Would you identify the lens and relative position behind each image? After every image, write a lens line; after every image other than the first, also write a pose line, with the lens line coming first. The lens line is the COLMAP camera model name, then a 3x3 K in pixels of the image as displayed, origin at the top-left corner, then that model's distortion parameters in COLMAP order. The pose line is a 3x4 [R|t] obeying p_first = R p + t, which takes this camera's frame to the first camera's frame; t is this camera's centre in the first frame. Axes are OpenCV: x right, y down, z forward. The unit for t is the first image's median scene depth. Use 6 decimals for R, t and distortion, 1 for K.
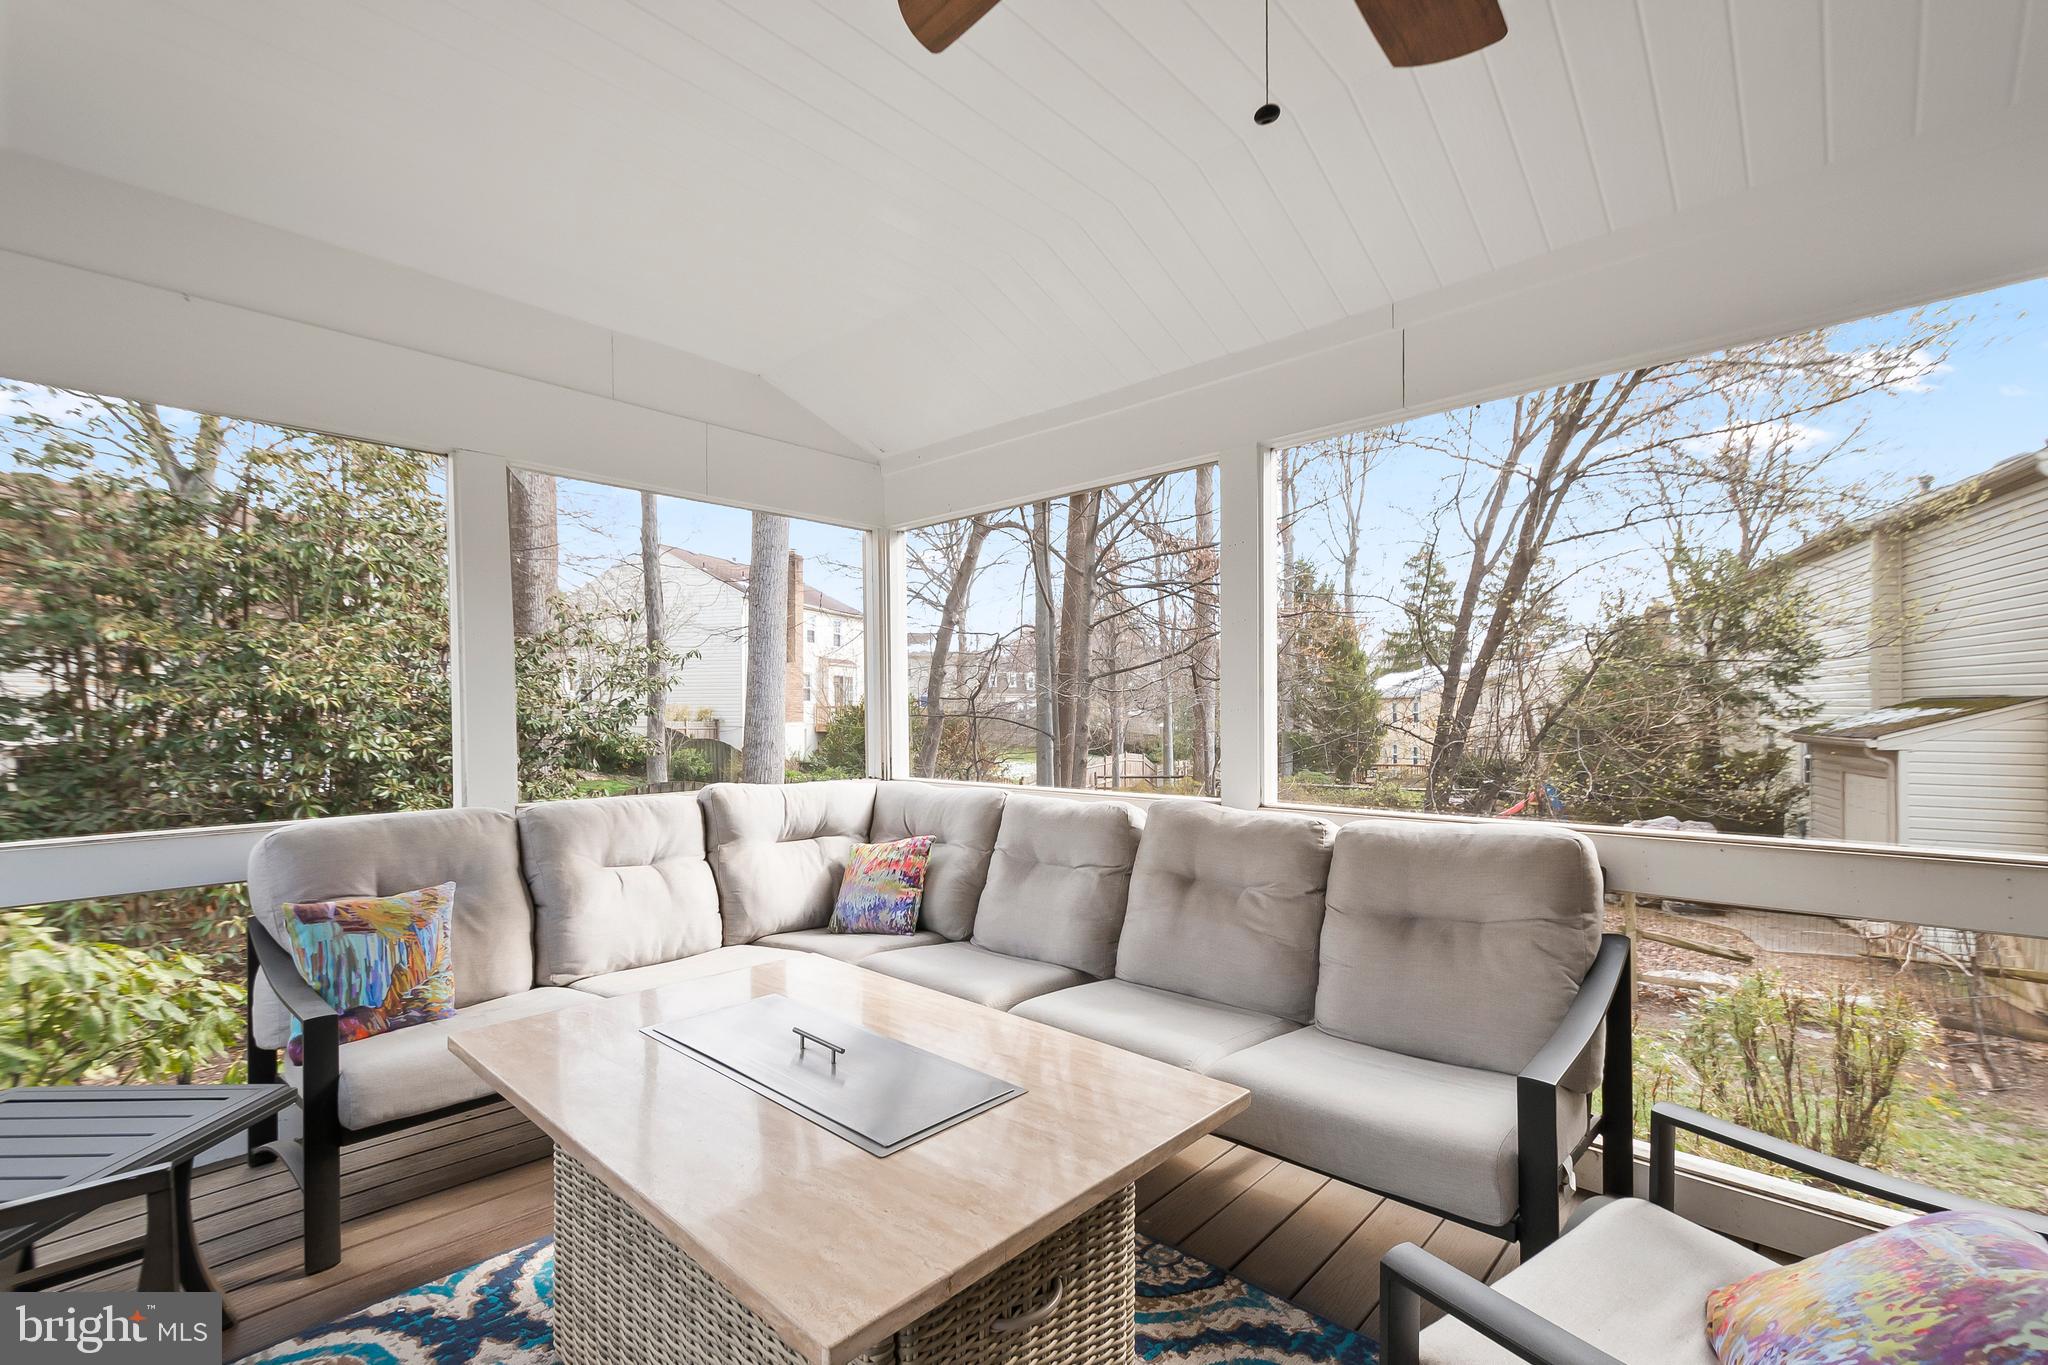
lens RADIAL K [[902.1, 0, 1055.8], [0, 902.1, 716.1], [0, 0, 1]] dist [0.006951, -0.001675]
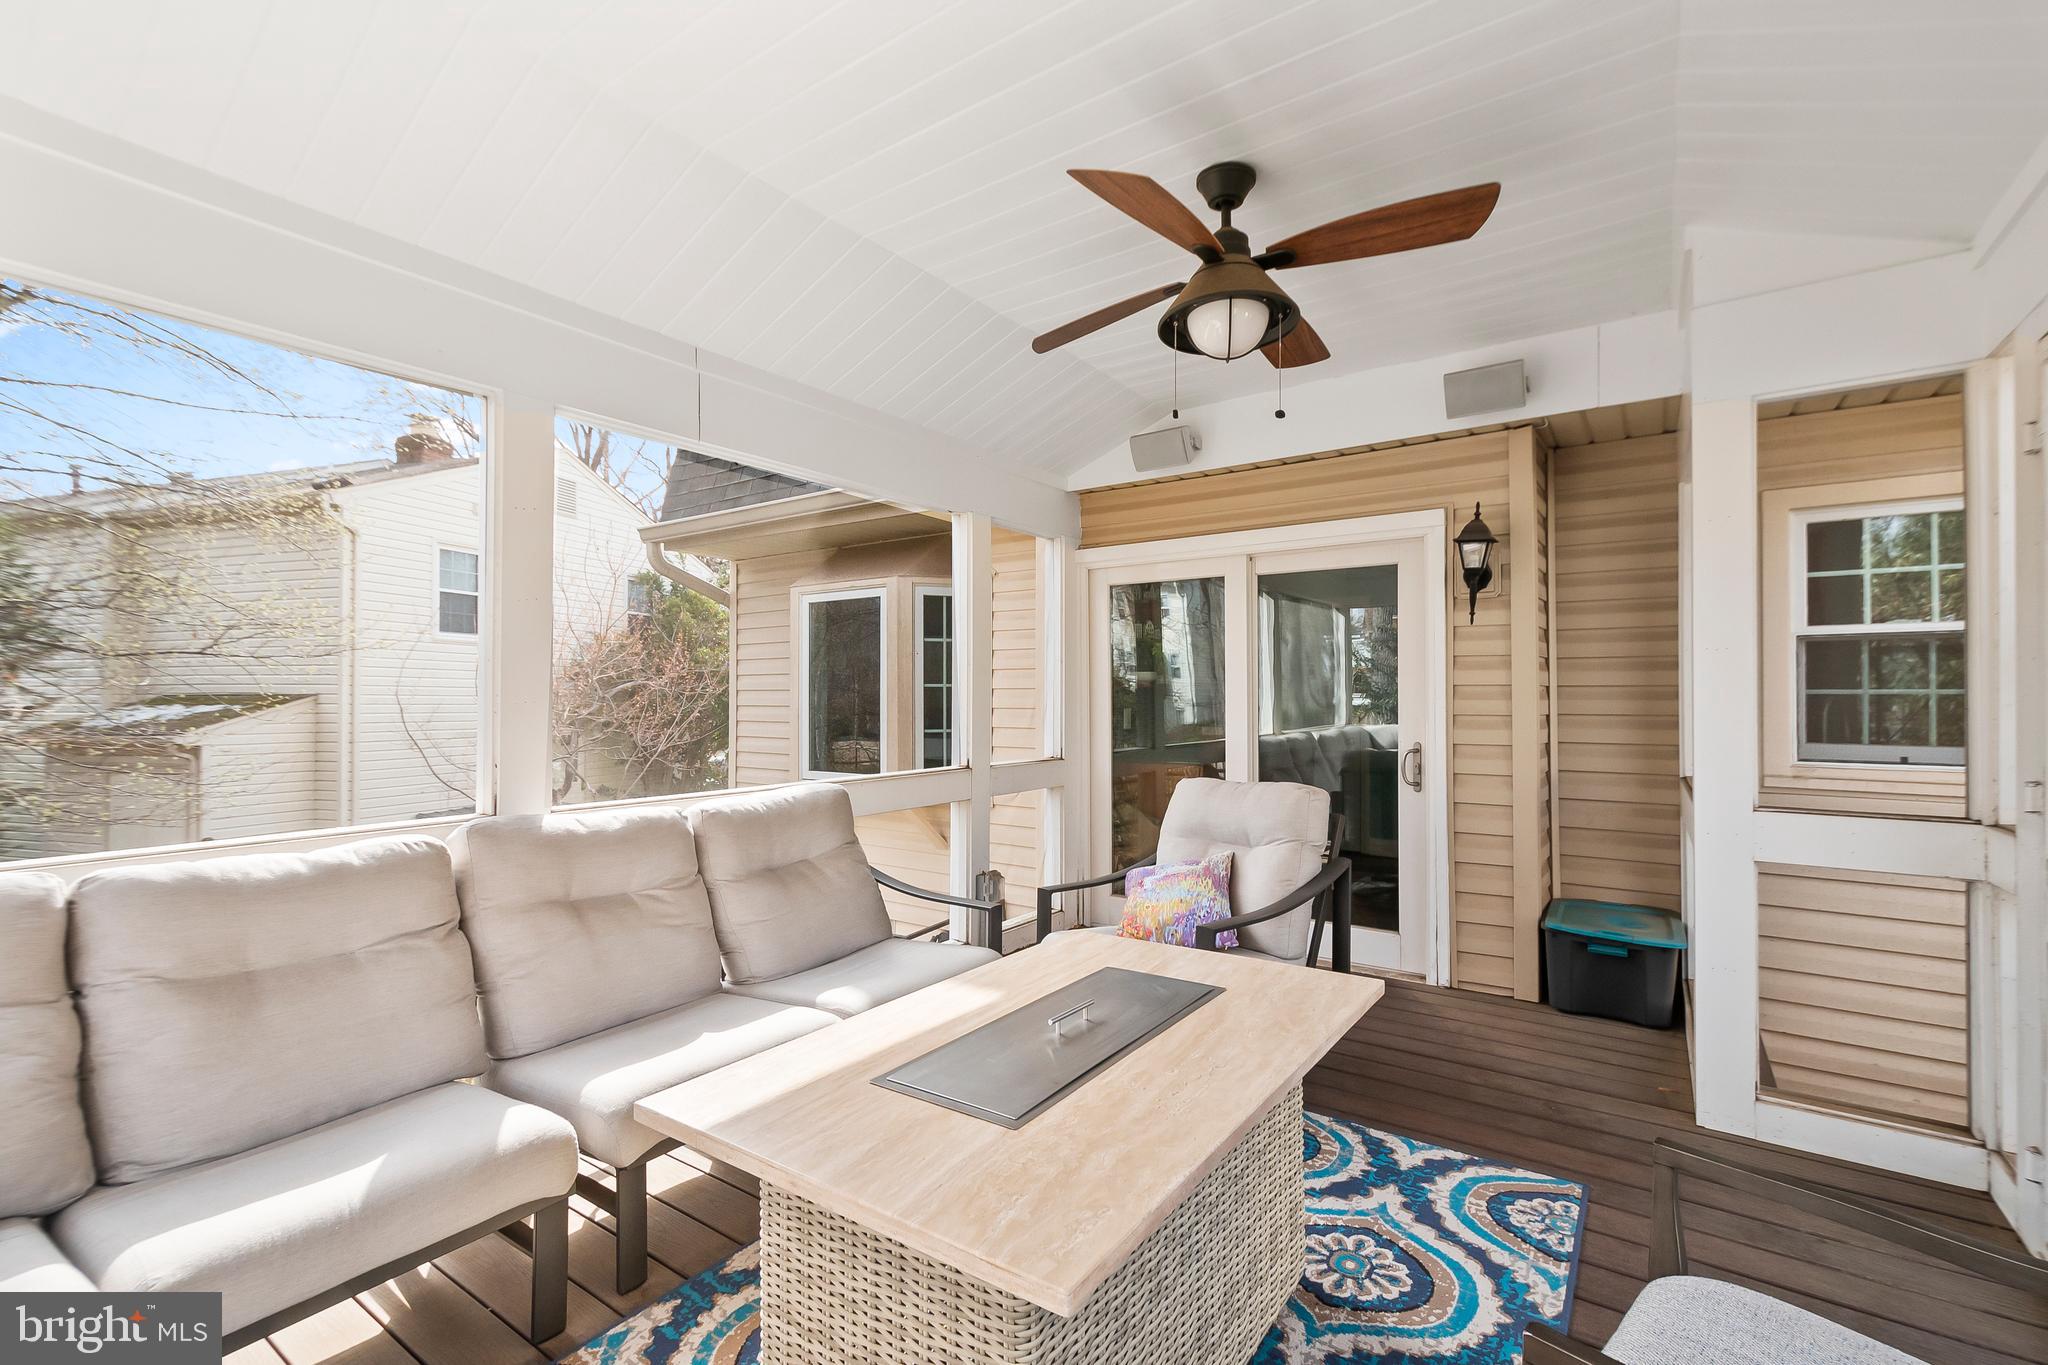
lens RADIAL K [[902.1, 0, 1029.8], [0, 902.1, 686.1], [0, 0, 1]] dist [0.006951, -0.001675]
pose [[-0.124683, 0.025237, 0.991876, -1.277570], [0.006072, 0.999677, -0.024672, 0.003431], [-0.992178, 0.002947, -0.124796, 1.145677]]
